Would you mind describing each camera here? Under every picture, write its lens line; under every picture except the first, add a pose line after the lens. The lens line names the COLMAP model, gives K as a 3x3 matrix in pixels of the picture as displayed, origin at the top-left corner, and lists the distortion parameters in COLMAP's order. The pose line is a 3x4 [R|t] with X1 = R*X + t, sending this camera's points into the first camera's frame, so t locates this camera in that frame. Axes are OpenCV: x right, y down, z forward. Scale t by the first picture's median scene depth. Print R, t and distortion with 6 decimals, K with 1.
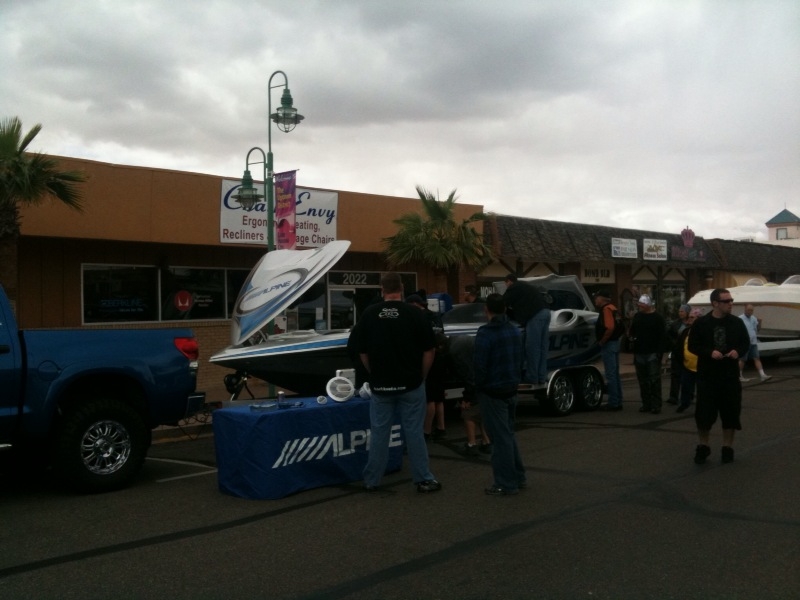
lens RADIAL K [[764.4, 0, 398.5], [0, 764.4, 285.8], [0, 0, 1]] dist [0.061963, -0.022184]
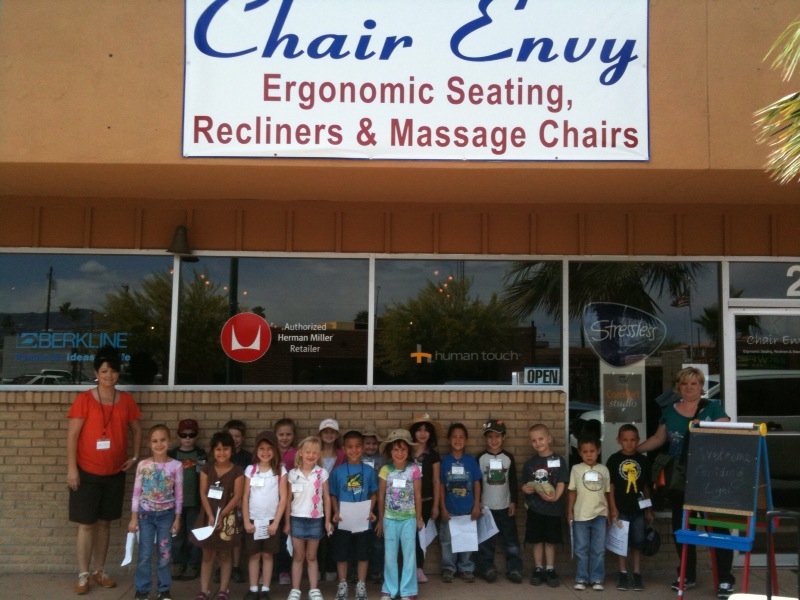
lens RADIAL K [[764.4, 0, 398.5], [0, 764.4, 285.8], [0, 0, 1]] dist [0.061963, -0.022184]
pose [[0.708925, -0.062985, -0.702466, 0.062677], [0.004411, 0.996381, -0.084886, 0.026718], [0.705271, 0.057079, 0.706637, 0.748786]]
